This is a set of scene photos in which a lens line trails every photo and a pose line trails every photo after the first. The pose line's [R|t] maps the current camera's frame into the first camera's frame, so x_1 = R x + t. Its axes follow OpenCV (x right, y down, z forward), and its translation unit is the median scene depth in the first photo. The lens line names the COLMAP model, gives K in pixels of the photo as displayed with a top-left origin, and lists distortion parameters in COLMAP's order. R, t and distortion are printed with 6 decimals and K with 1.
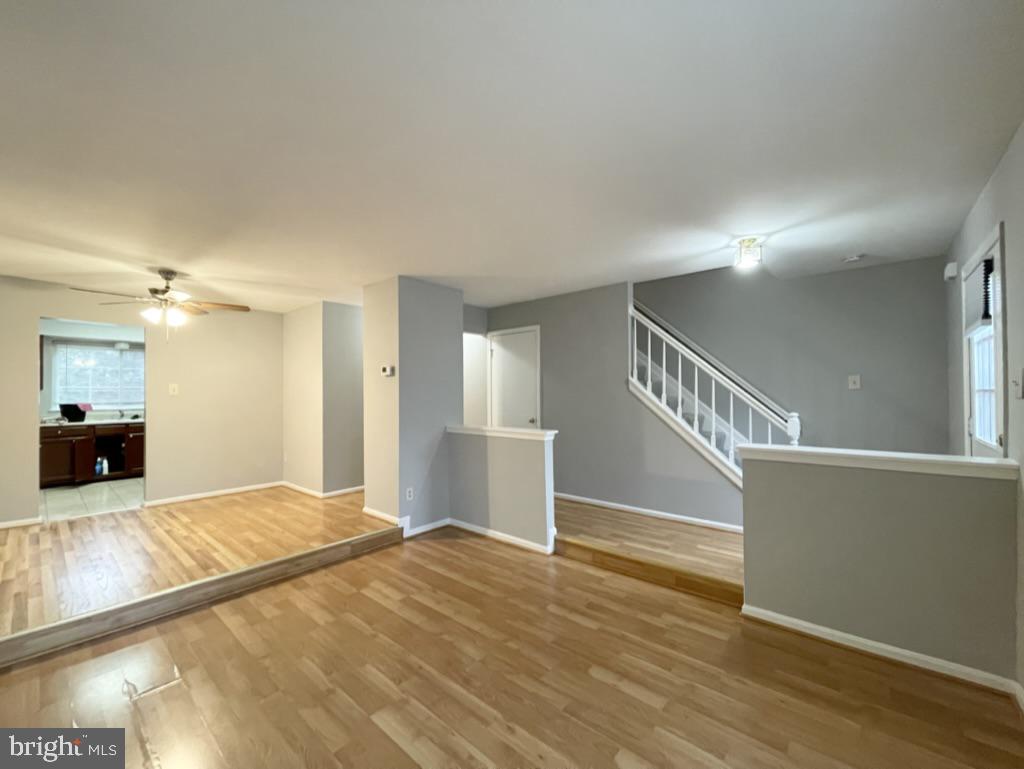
lens RADIAL K [[412.1, 0, 505.8], [0, 412.1, 387.3], [0, 0, 1]] dist [-0.000606, -0.000093]
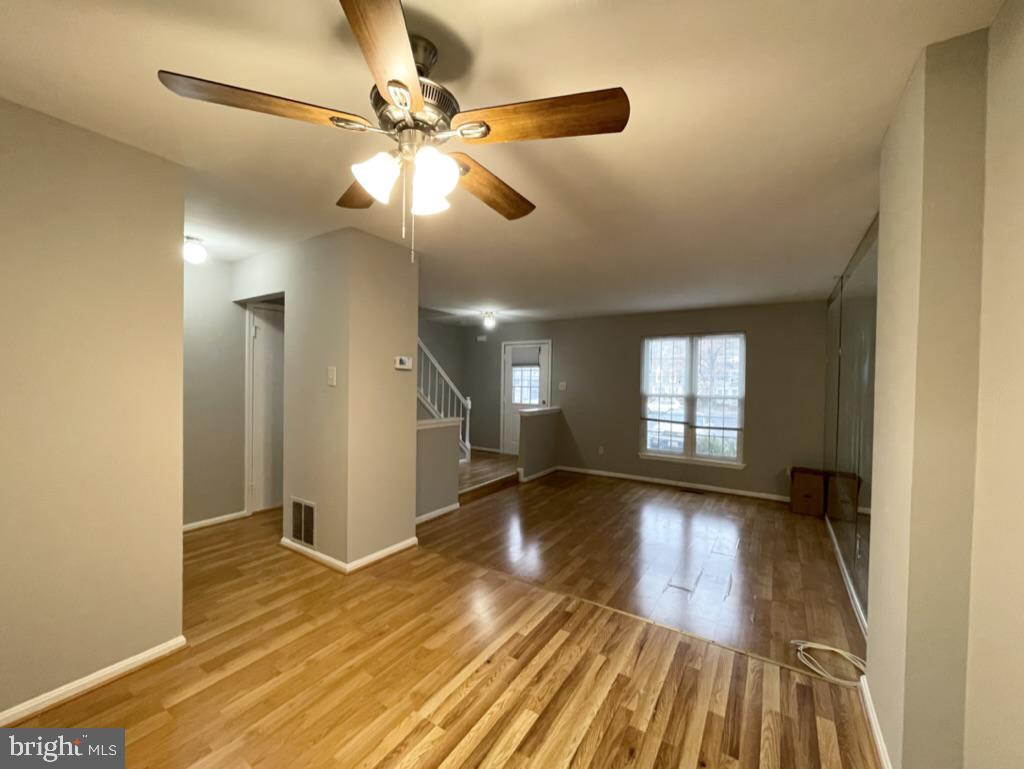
lens RADIAL K [[412.1, 0, 505.8], [0, 412.1, 387.3], [0, 0, 1]] dist [-0.000606, -0.000093]
pose [[-0.130294, -0.011368, 0.991410, -1.425189], [-0.026690, 0.999612, 0.007954, -0.006909], [-0.991116, -0.025424, -0.130547, 1.172297]]
